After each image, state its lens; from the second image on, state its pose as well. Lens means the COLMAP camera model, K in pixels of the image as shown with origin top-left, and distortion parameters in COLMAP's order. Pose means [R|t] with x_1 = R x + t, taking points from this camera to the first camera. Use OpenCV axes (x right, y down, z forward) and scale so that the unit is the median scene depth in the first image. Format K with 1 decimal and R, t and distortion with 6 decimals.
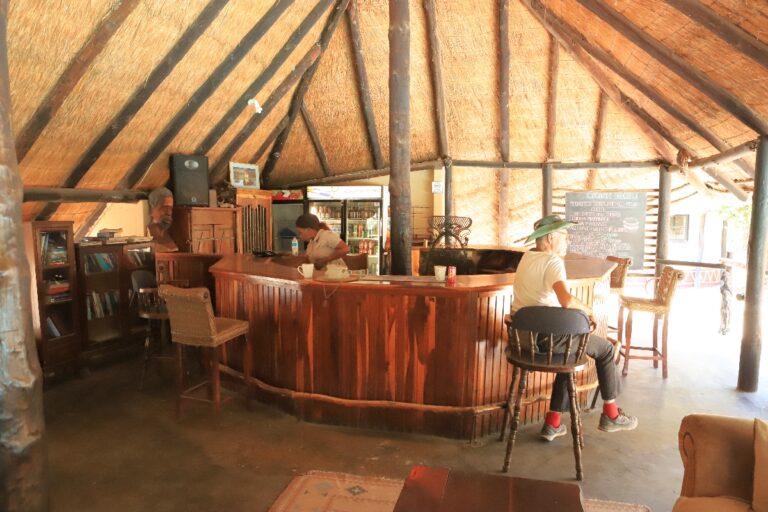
lens RADIAL K [[547.4, 0, 386.4], [0, 547.4, 257.6], [0, 0, 1]] dist [-0.092778, 0.061634]
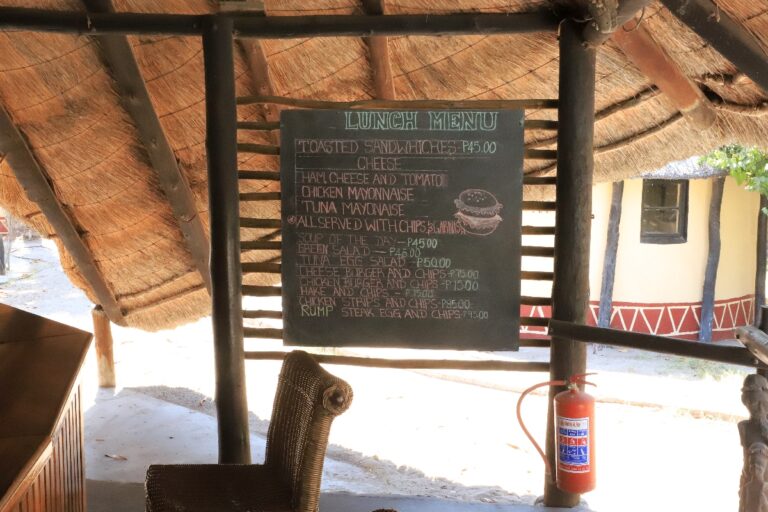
lens RADIAL K [[896.6, 0, 382.8], [0, 896.6, 255.4], [0, 0, 1]] dist [-0.001914, 0.000000]
pose [[0.986937, -0.007879, 0.160914, 0.309711], [0.006959, 0.999956, 0.006275, -0.038409], [-0.160957, -0.005073, 0.986948, 0.477271]]
